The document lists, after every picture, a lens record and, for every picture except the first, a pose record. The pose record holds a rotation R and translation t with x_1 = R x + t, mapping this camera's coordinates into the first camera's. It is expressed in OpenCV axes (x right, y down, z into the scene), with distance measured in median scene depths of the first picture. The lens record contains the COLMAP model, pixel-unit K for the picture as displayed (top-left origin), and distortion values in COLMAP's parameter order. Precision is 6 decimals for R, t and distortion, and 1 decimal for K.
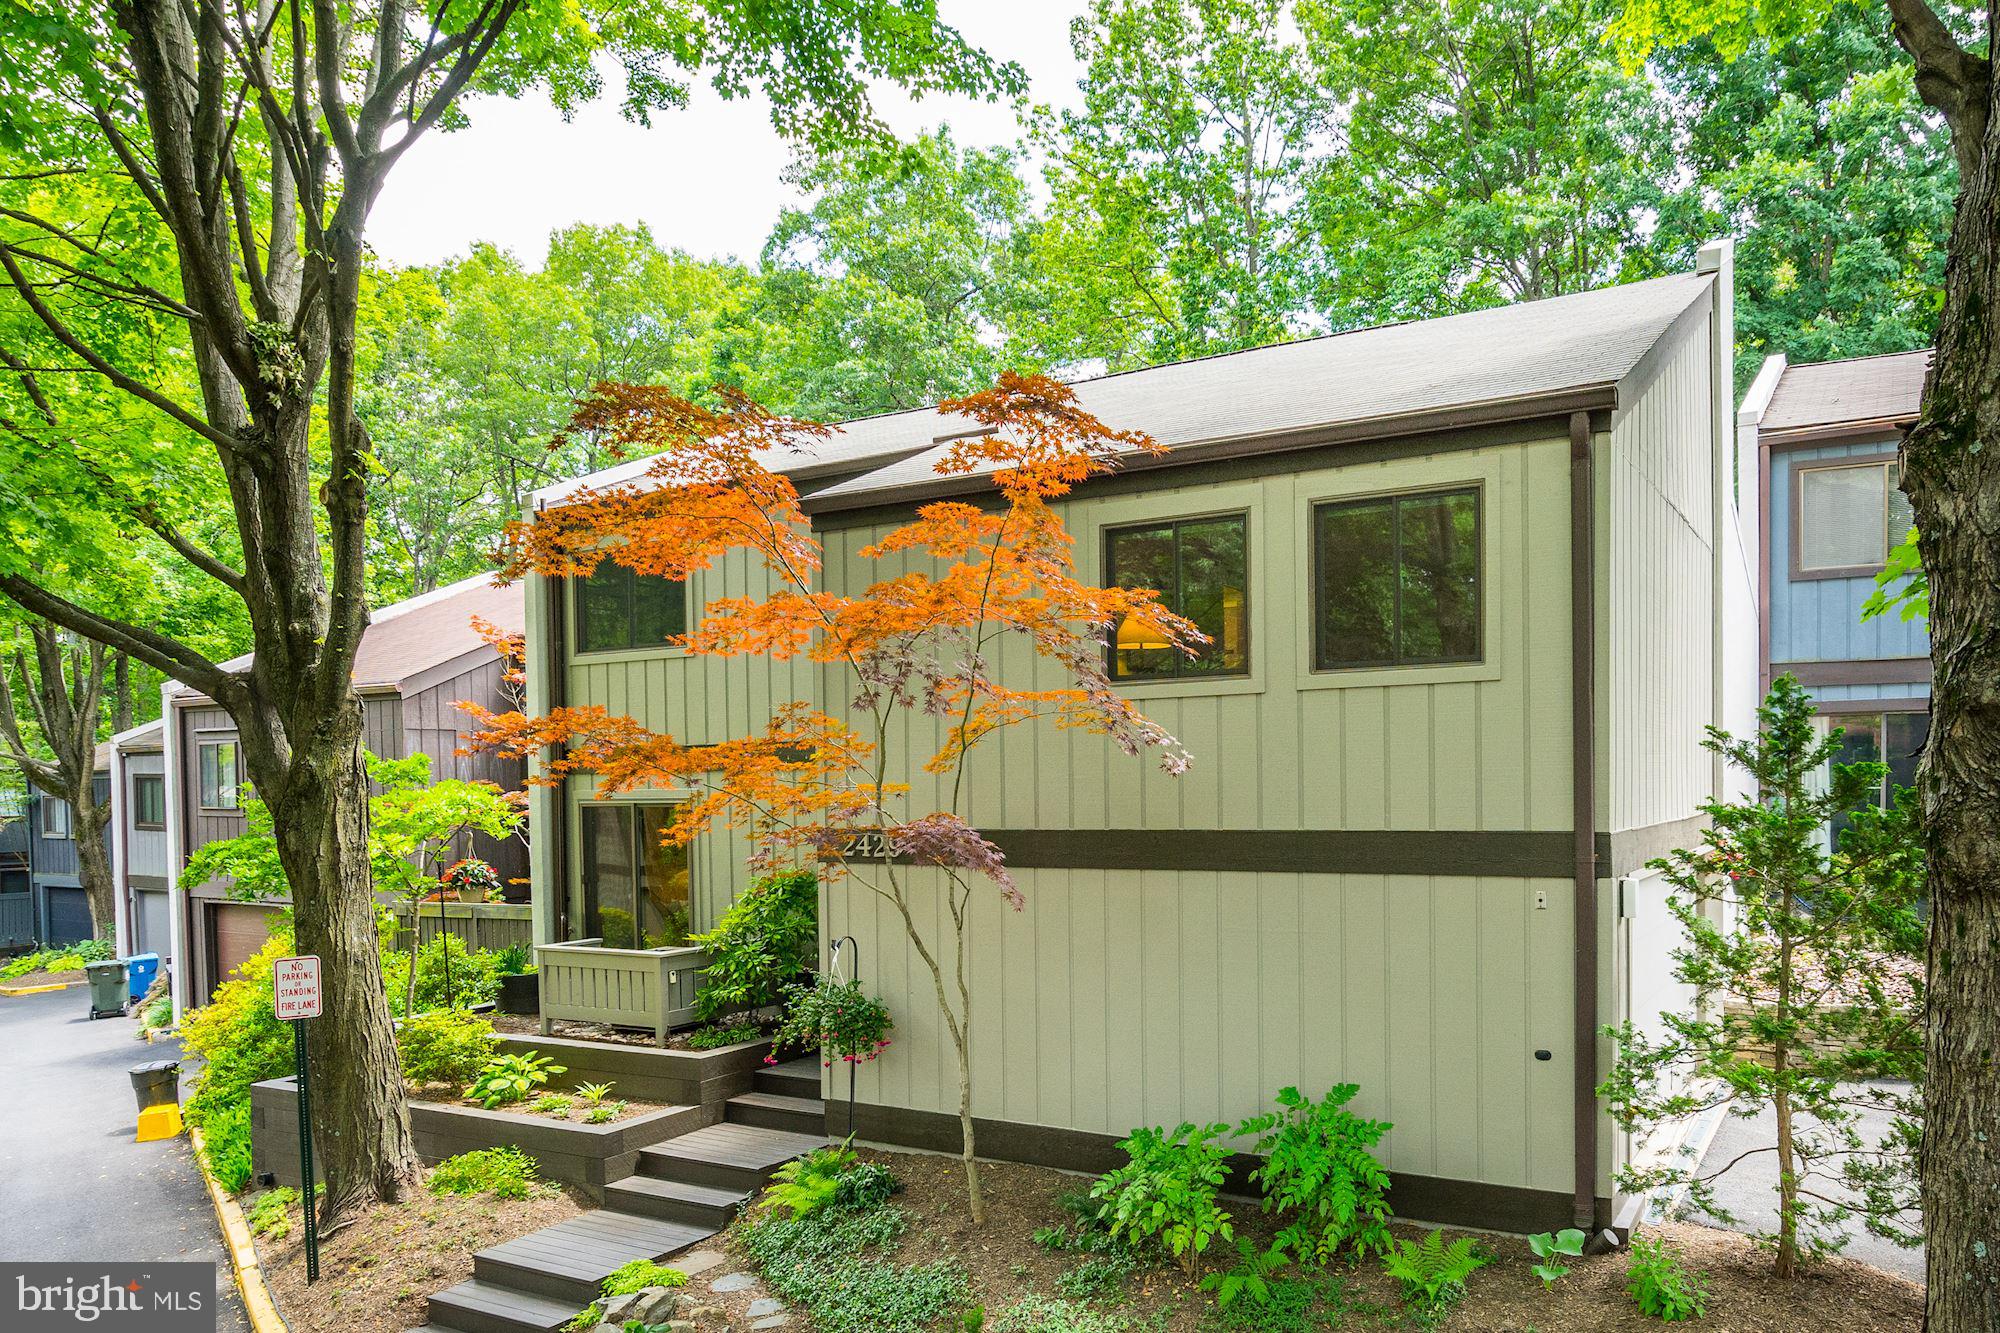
lens RADIAL K [[894.1, 0, 1011.3], [0, 894.1, 661.8], [0, 0, 1]] dist [-0.002538, -0.000636]
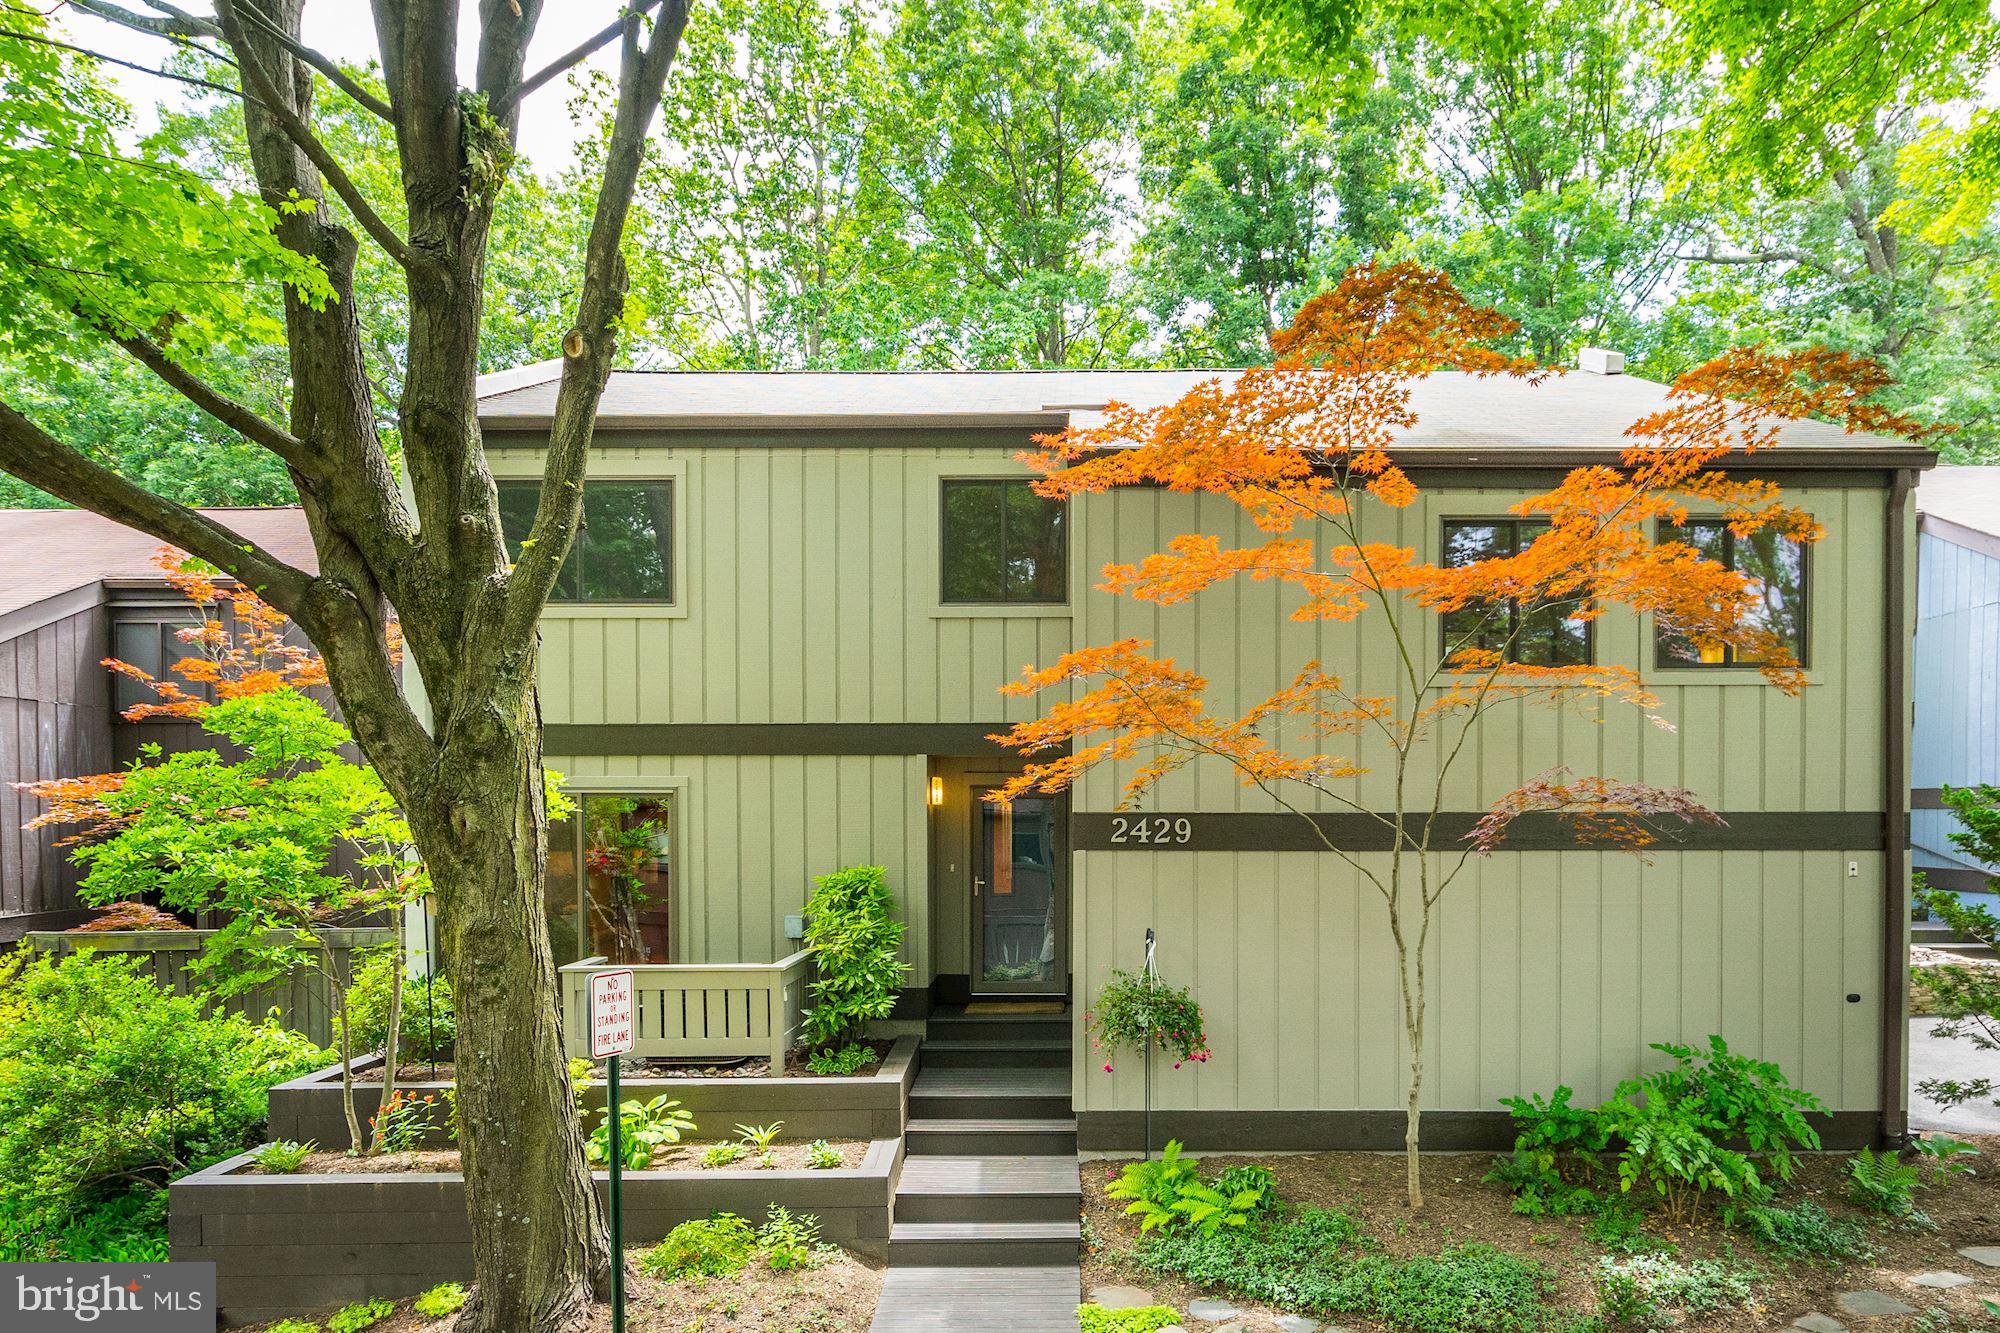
lens RADIAL K [[894.1, 0, 1013.0], [0, 894.1, 670.6], [0, 0, 1]] dist [-0.002538, -0.000636]
pose [[0.937279, 0.068224, 0.341839, -0.649436], [-0.064654, 0.997669, -0.021843, 0.071181], [-0.342532, -0.001628, 0.939505, 0.180668]]
